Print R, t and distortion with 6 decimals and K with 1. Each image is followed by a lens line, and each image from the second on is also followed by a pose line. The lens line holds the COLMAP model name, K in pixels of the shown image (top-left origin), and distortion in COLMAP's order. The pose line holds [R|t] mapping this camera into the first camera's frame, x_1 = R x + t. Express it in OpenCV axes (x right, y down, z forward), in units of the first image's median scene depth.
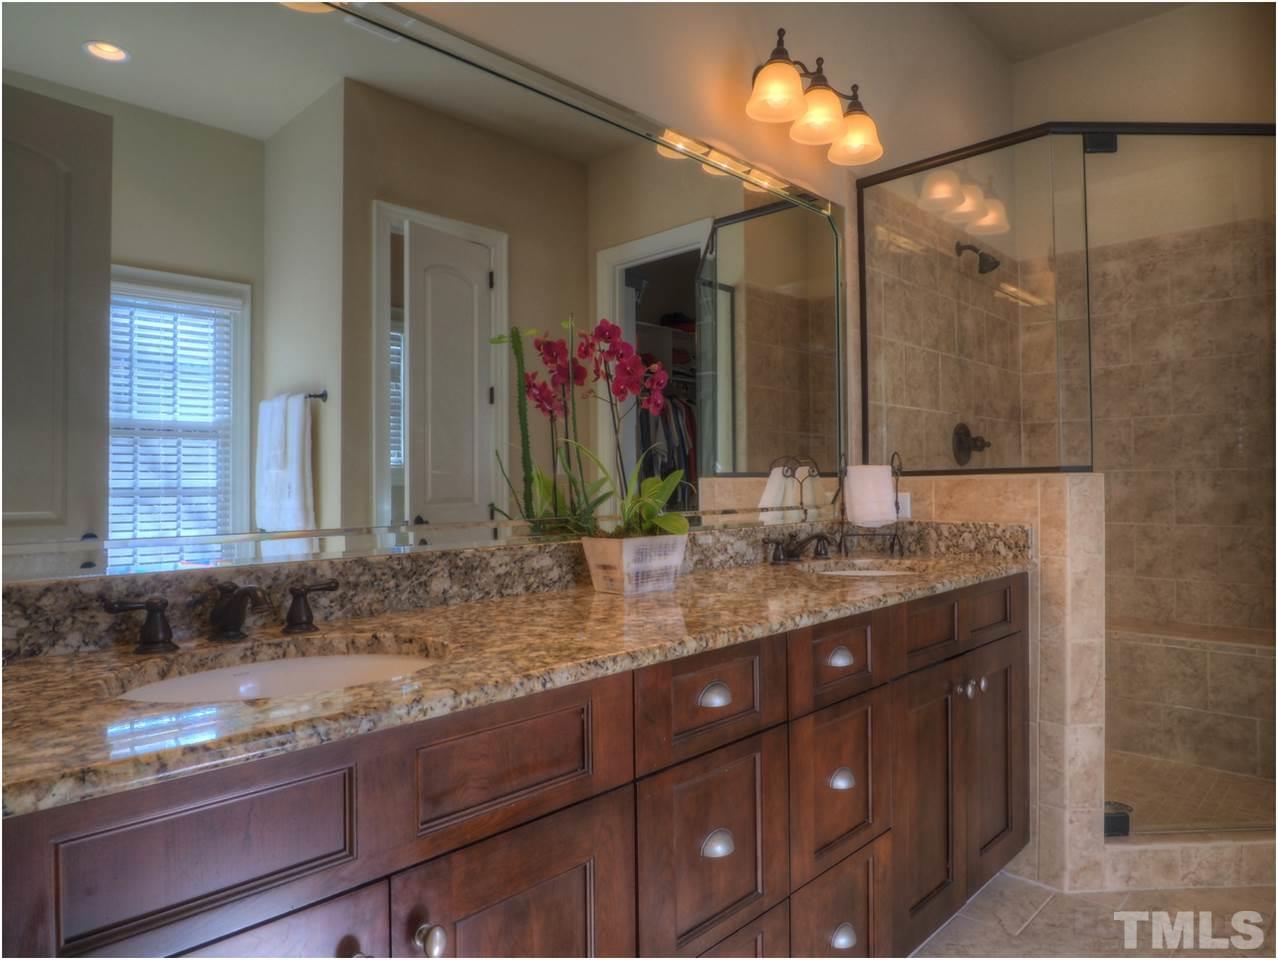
lens RADIAL K [[816.1, 0, 639.6], [0, 816.1, 480.7], [0, 0, 1]] dist [-0.025542, -0.004245]
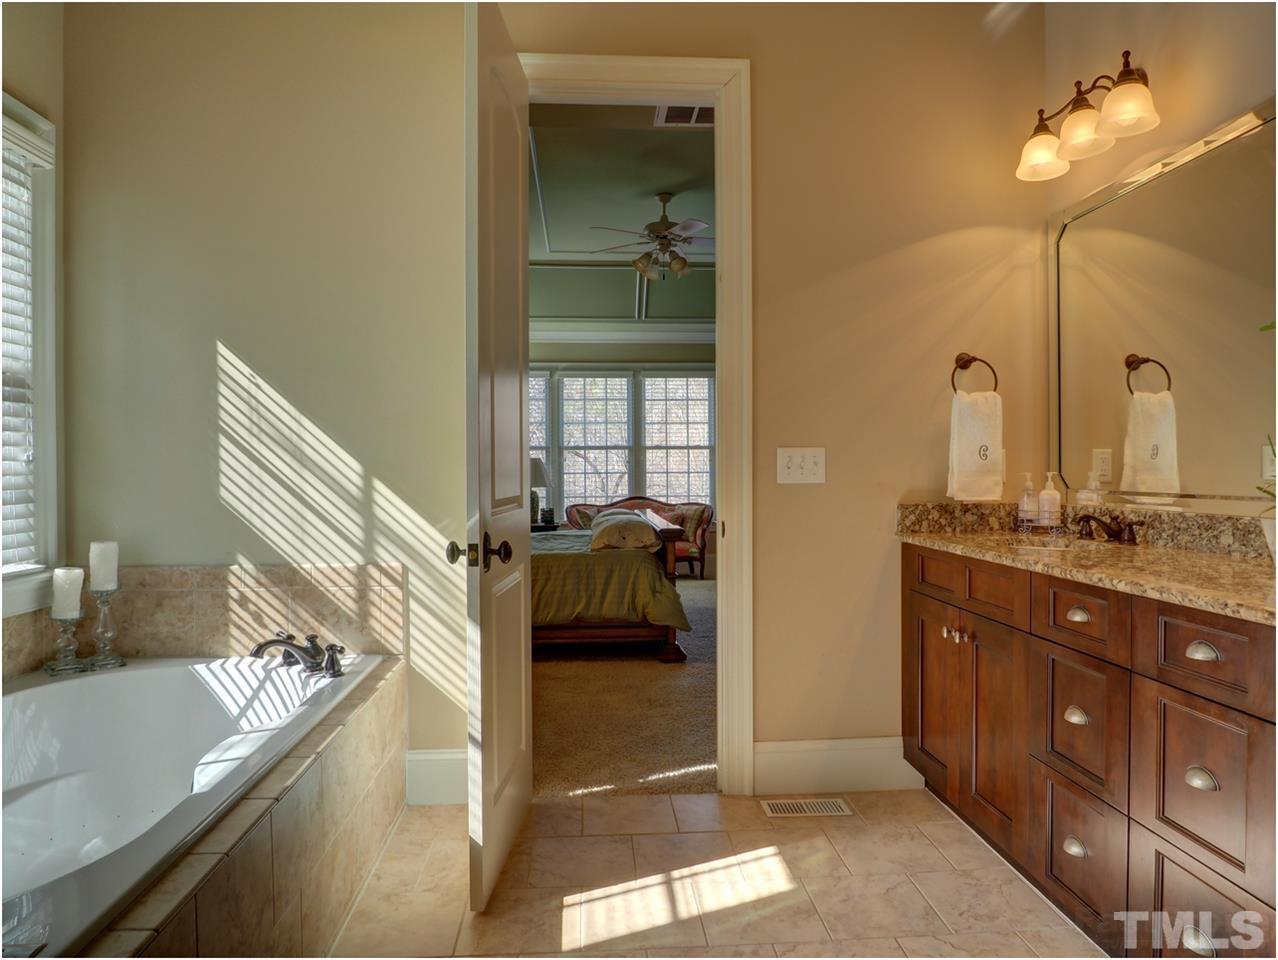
lens RADIAL K [[816.1, 0, 637.8], [0, 816.1, 474.5], [0, 0, 1]] dist [-0.025542, -0.004245]
pose [[-0.659915, 0.020722, -0.751055, 1.465419], [0.013754, 0.999785, 0.015500, -0.017197], [0.751215, -0.000102, -0.660058, 1.180783]]
